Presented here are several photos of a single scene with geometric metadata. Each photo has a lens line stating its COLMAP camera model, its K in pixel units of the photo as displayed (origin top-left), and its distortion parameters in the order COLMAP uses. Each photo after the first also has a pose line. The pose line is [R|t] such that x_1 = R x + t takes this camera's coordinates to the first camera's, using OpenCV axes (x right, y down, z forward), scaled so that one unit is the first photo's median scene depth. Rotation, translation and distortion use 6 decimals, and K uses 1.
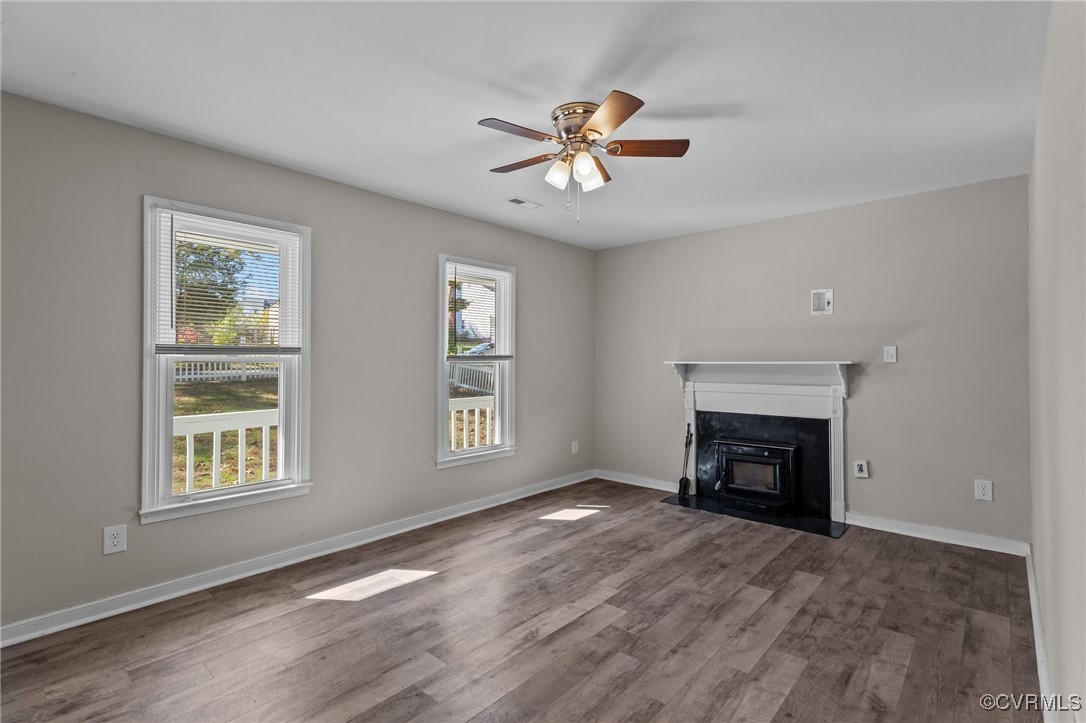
lens RADIAL K [[509.5, 0, 557.4], [0, 509.5, 355.3], [0, 0, 1]] dist [-0.001073, -0.000166]
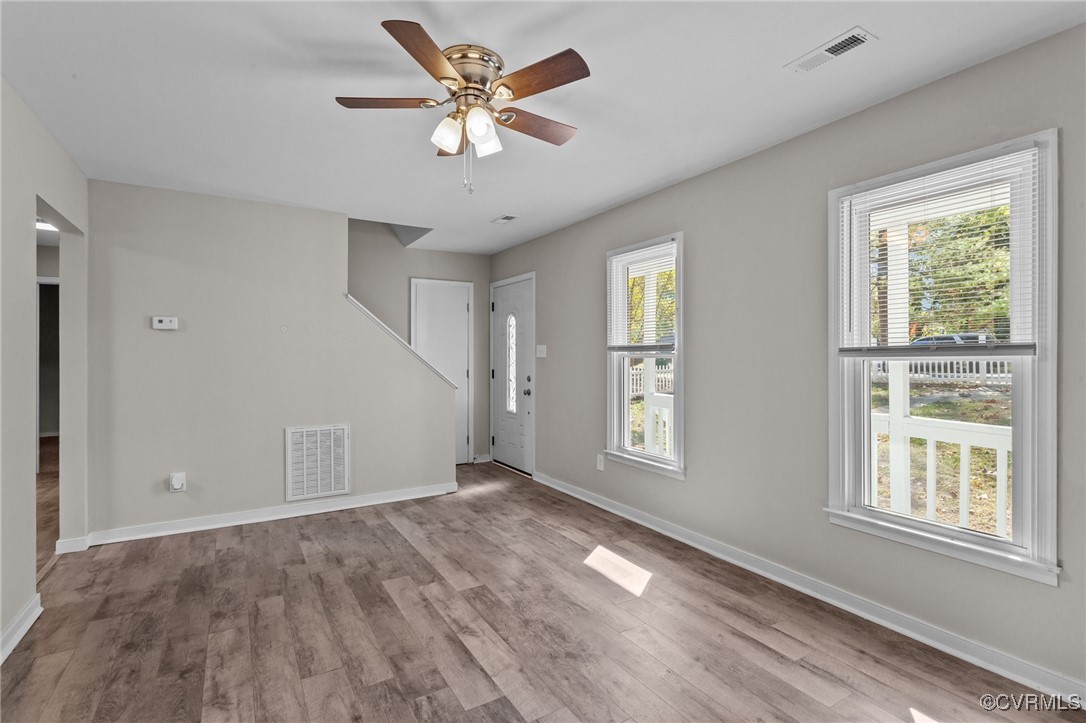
lens RADIAL K [[506.6, 0, 541.8], [0, 506.6, 357.2], [0, 0, 1]] dist [0.000135, 0.000345]
pose [[-0.308170, 0.001756, -0.951330, 0.746137], [0.009960, 0.999949, -0.001381, 0.012765], [0.951279, -0.009901, -0.308172, 1.270933]]
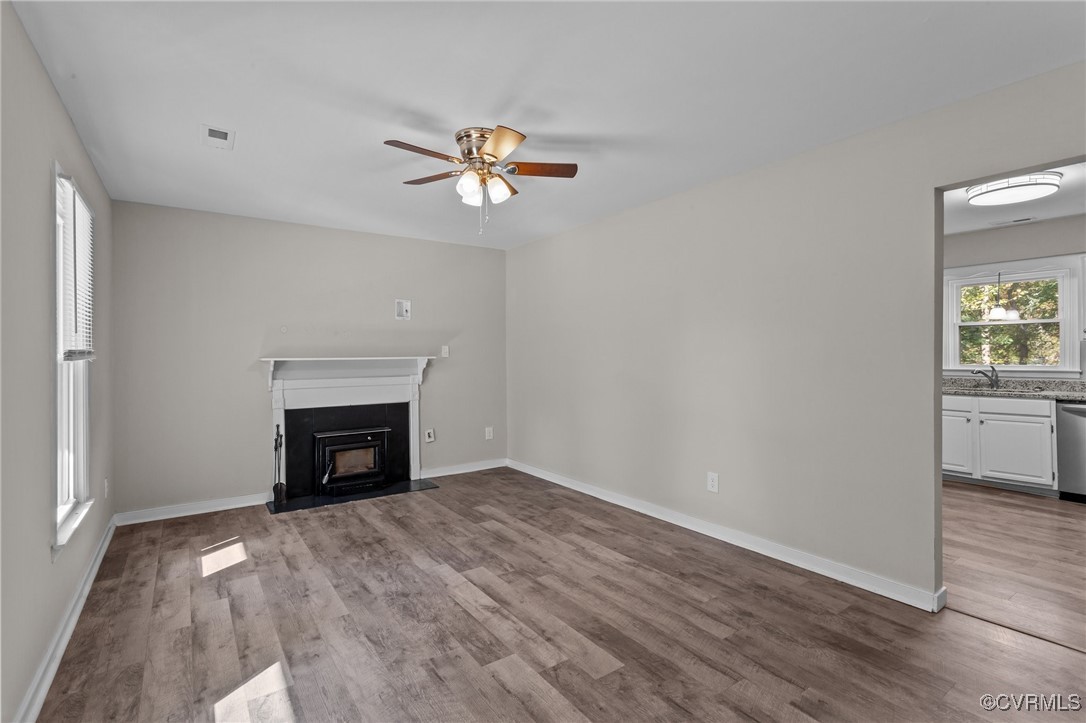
lens RADIAL K [[506.6, 0, 541.8], [0, 506.6, 357.2], [0, 0, 1]] dist [0.000135, 0.000345]
pose [[0.243883, -0.006701, 0.969782, -0.938851], [-0.003386, 0.999964, 0.007761, 0.002828], [-0.969799, -0.005176, 0.243851, 0.555011]]
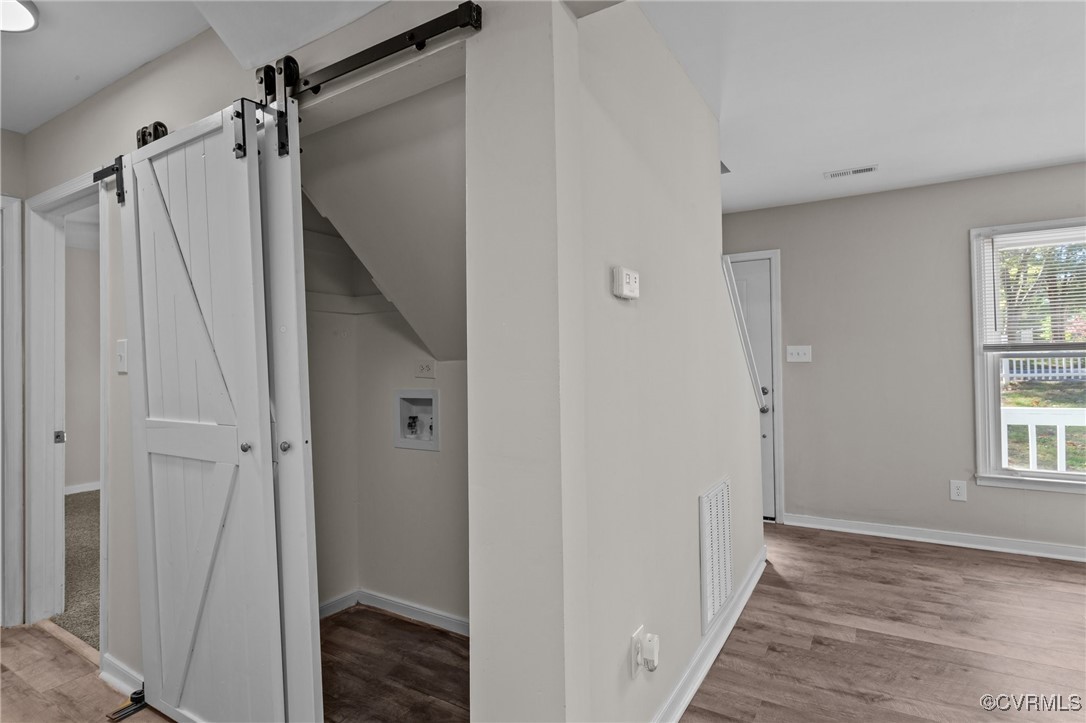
lens RADIAL K [[548.5, 0, 548.2], [0, 548.5, 356.5], [0, 0, 1]] dist [-0.000556, -0.000026]
pose [[0.167918, -0.019001, -0.985618, 0.368124], [0.025745, 0.999558, -0.014884, 0.000160], [0.985465, -0.022875, 0.168333, -0.292566]]
